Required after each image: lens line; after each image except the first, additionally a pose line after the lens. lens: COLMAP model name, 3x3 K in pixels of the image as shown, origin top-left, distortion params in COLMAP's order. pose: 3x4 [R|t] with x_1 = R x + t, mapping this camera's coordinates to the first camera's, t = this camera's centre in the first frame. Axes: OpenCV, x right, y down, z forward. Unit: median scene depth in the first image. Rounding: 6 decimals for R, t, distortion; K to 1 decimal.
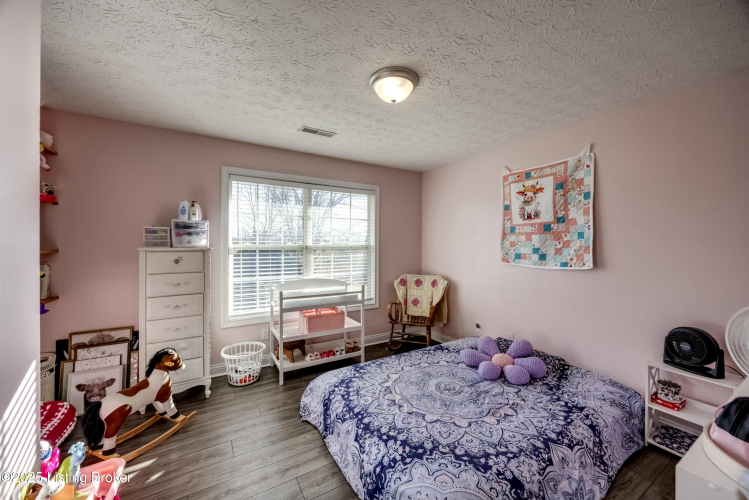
lens RADIAL K [[285.1, 0, 374.5], [0, 285.1, 250.0], [0, 0, 1]] dist [0.000193, 0.000043]
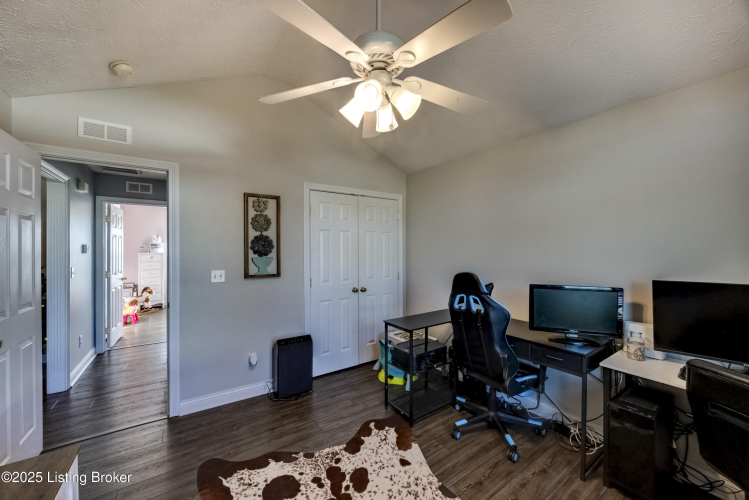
lens RADIAL K [[285.1, 0, 374.5], [0, 285.1, 250.0], [0, 0, 1]] dist [0.000193, 0.000043]
pose [[0.998273, -0.004010, 0.058607, 1.781731], [0.004317, 0.999978, -0.005120, -0.015484], [-0.058585, 0.005364, 0.998268, -2.580192]]
